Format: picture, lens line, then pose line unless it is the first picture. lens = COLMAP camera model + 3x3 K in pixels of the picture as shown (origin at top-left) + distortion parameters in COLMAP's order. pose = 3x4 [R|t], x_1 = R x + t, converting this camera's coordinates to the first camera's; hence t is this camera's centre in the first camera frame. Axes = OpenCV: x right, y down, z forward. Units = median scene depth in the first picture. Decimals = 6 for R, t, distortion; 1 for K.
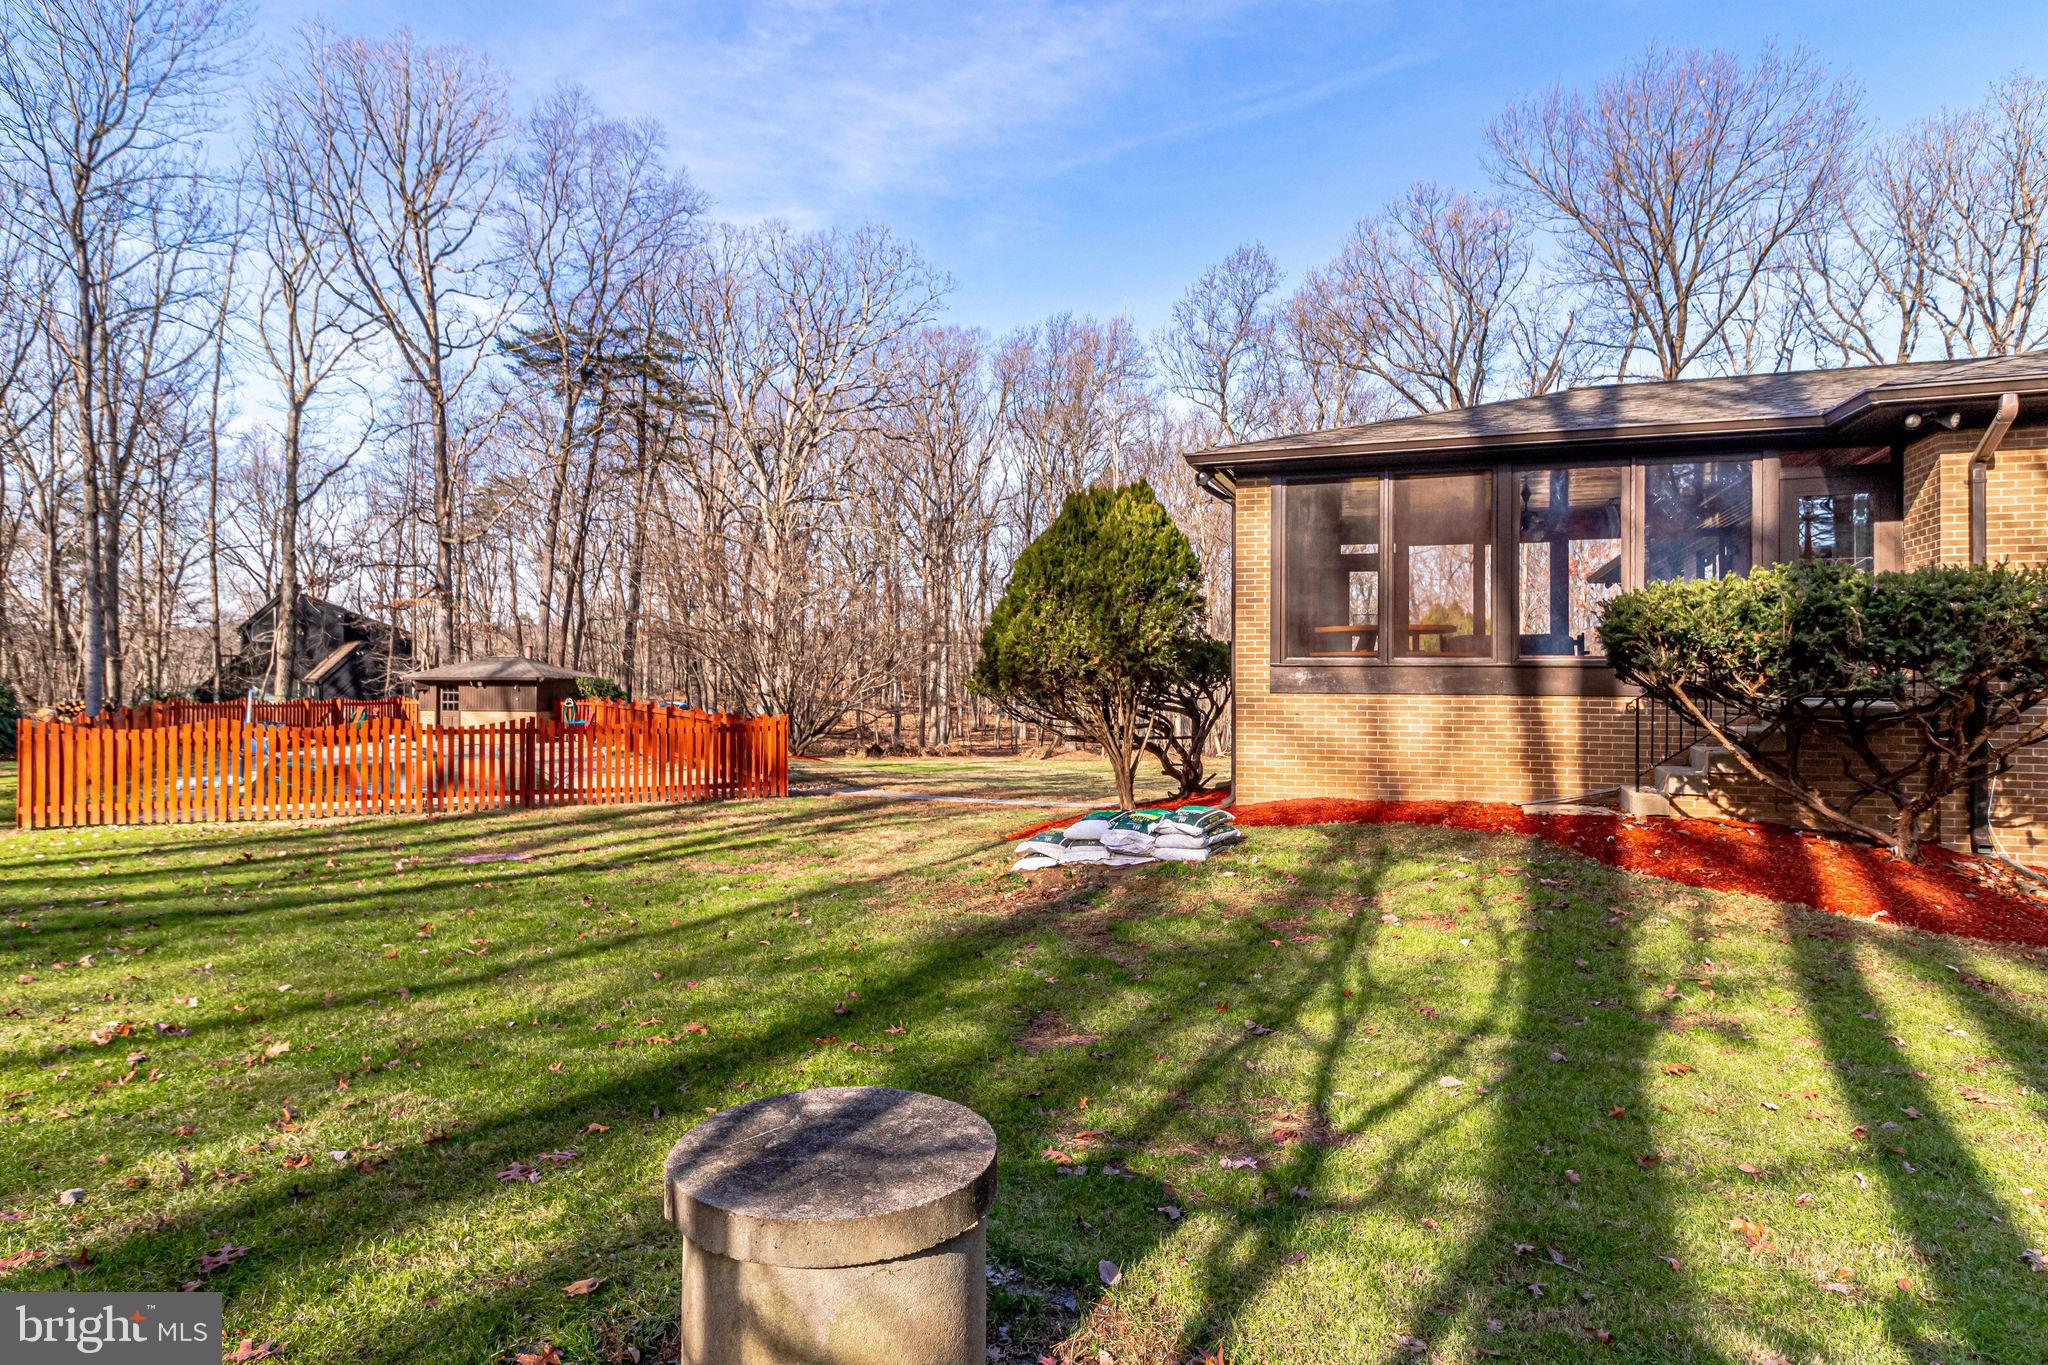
lens RADIAL K [[1341.5, 0, 1021.7], [0, 1341.5, 709.9], [0, 0, 1]] dist [-0.001447, -0.000724]
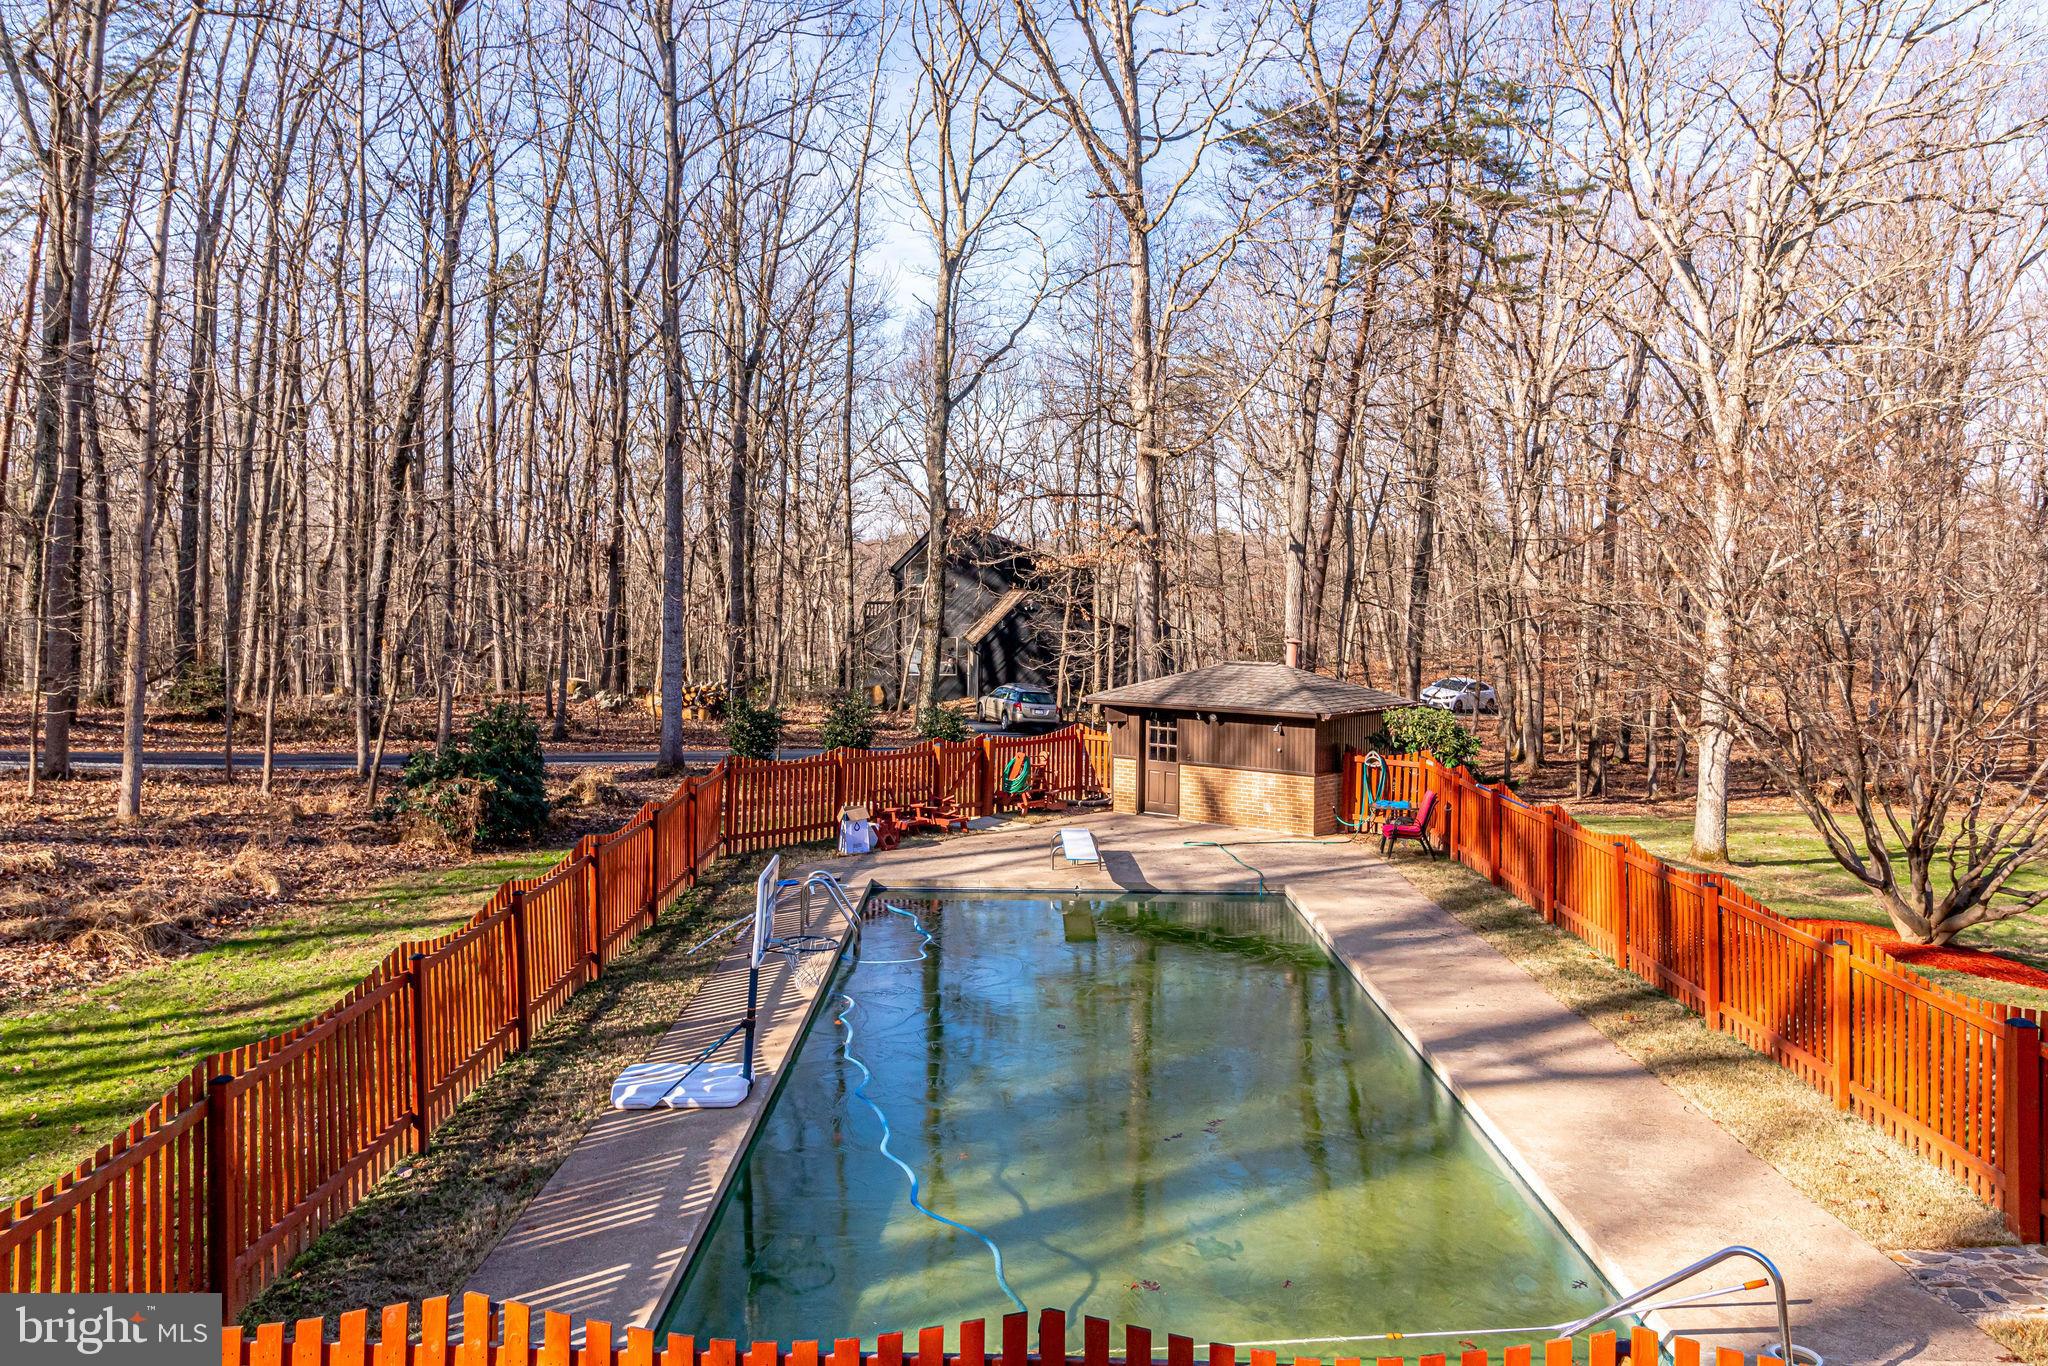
lens RADIAL K [[1540.4, 0, 1024.0], [0, 1540.4, 683.0], [0, 0, 1]] dist [0.001856, 0.000617]
pose [[0.892446, 0.026820, -0.450356, -0.142448], [-0.007243, 0.998955, 0.045137, -0.046726], [0.451095, -0.037021, 0.891708, 0.302565]]
